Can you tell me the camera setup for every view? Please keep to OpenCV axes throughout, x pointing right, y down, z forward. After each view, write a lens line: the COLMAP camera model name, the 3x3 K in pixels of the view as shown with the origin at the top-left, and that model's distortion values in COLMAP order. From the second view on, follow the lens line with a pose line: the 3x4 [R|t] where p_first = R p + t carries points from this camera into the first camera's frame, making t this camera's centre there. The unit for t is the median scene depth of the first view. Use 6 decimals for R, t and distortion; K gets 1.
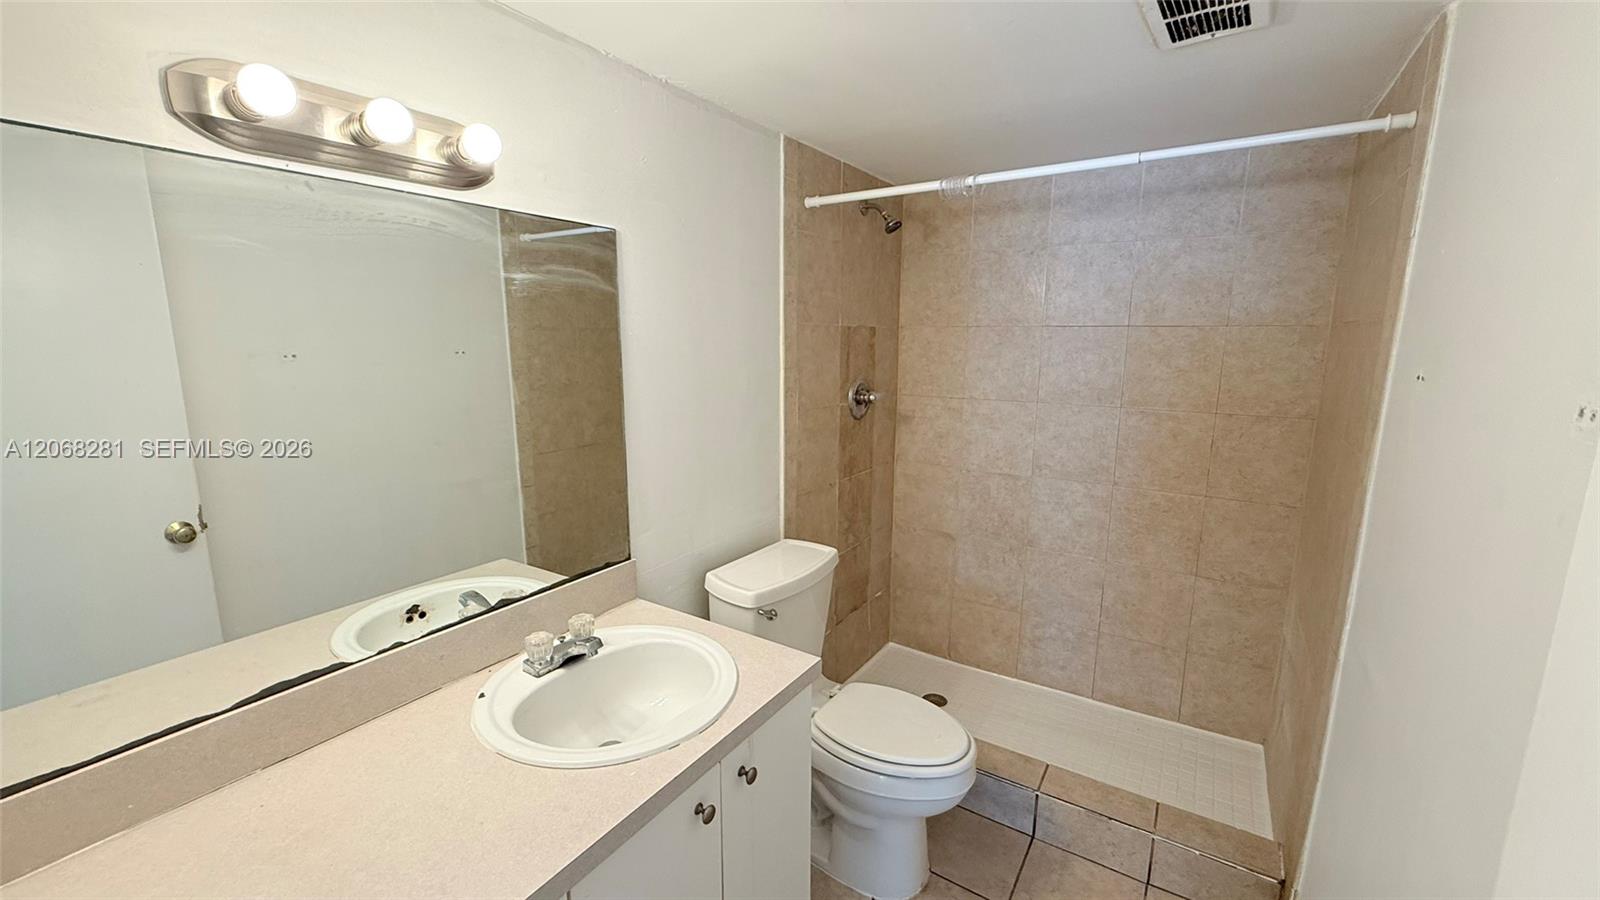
lens RADIAL K [[640.0, 0, 796.7], [0, 640.0, 447.9], [0, 0, 1]] dist [-0.002832, -0.000341]
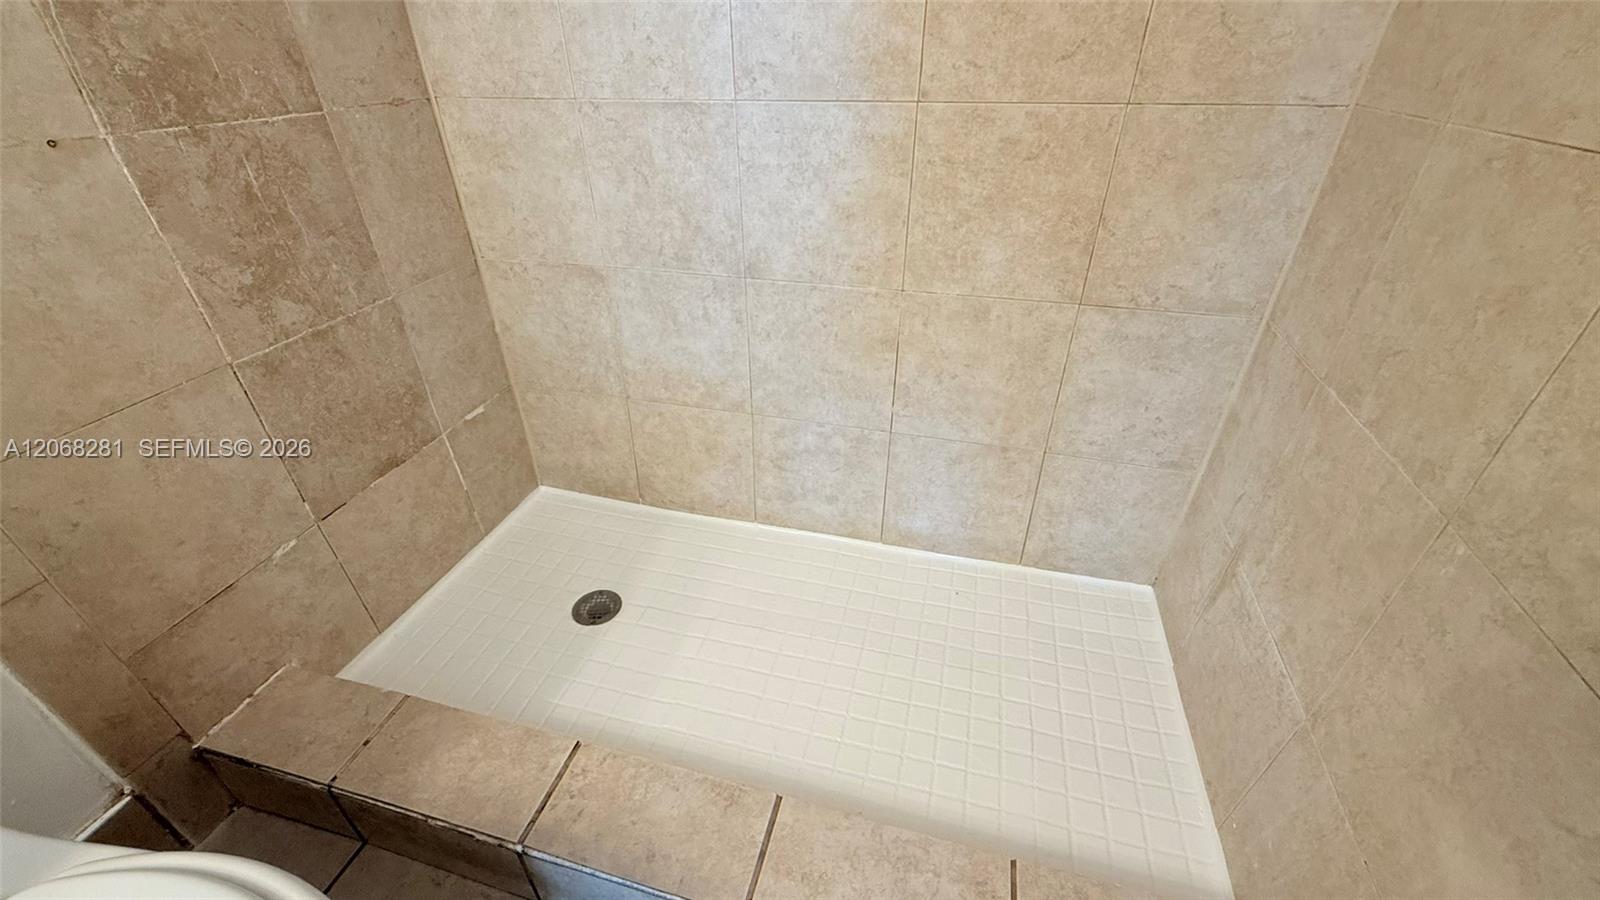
lens RADIAL K [[640.0, 0, 798.3], [0, 640.0, 455.6], [0, 0, 1]] dist [-0.002832, -0.000341]
pose [[0.952404, -0.182846, 0.243915, 0.267603], [0.070616, 0.910710, 0.406966, 0.087882], [-0.296548, -0.370371, 0.880275, 0.551201]]
